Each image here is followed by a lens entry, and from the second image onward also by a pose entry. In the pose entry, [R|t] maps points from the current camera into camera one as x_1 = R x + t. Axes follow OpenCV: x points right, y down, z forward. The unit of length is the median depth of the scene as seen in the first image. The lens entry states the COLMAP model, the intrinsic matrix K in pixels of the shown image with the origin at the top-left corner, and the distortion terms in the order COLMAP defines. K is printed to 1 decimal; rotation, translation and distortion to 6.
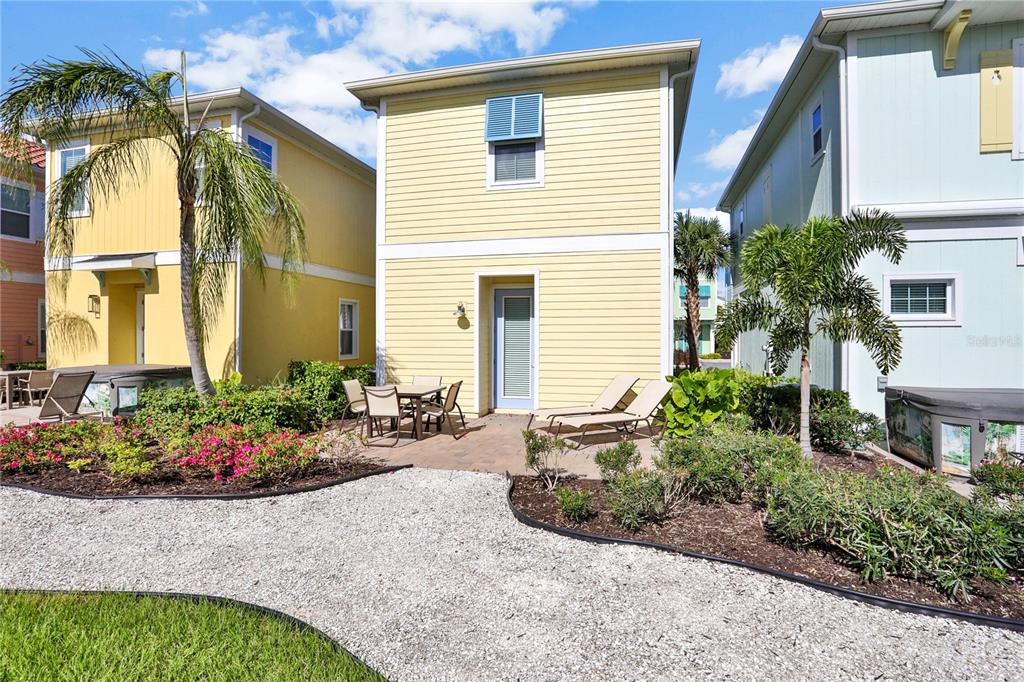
lens RADIAL K [[536.5, 0, 512.2], [0, 536.5, 339.3], [0, 0, 1]] dist [-0.031864, 0.008200]
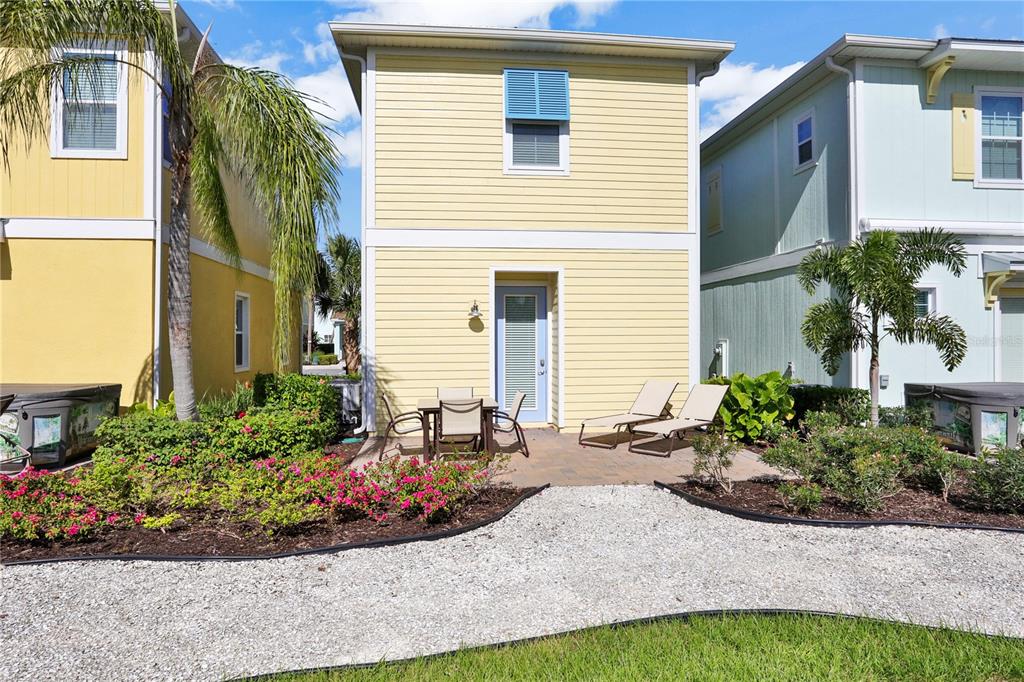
lens RADIAL K [[643.6, 0, 510.4], [0, 643.6, 341.1], [0, 0, 1]] dist [-0.005699, -0.010472]
pose [[0.939396, -0.005699, 0.342786, -0.422068], [0.006918, 0.999973, -0.002334, -0.002043], [-0.342763, 0.004564, 0.939411, 0.008499]]
